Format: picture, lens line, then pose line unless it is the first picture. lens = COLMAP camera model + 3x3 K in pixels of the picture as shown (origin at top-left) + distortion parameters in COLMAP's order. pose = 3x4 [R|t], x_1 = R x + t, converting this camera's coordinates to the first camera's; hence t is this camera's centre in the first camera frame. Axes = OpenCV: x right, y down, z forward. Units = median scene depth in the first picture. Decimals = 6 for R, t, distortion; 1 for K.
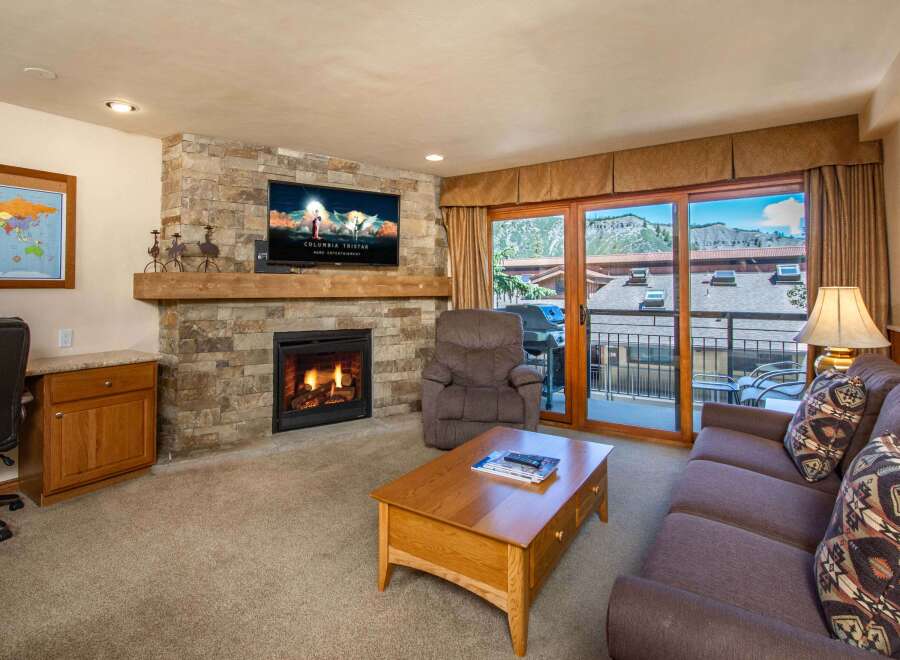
lens RADIAL K [[453.1, 0, 451.0], [0, 453.1, 282.7], [0, 0, 1]] dist [0.031560, -0.000146]
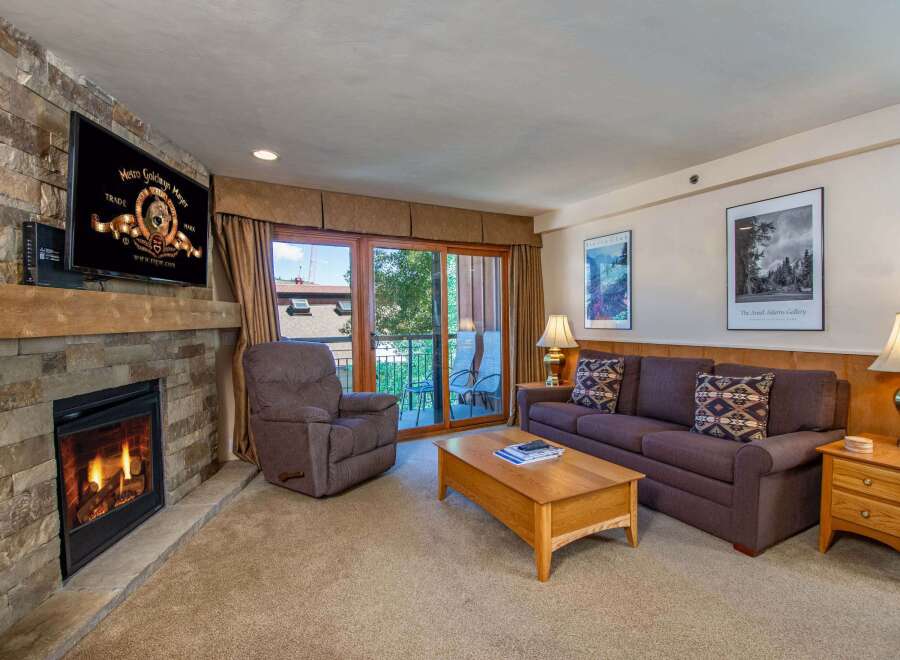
lens RADIAL K [[443.1, 0, 450.0], [0, 443.1, 330.0], [0, 0, 1]] dist [0.000276, -0.000197]
pose [[0.489673, -0.026248, 0.871511, -0.582950], [-0.005529, 0.999433, 0.033207, 0.006675], [-0.871888, -0.021079, 0.489251, 0.328543]]
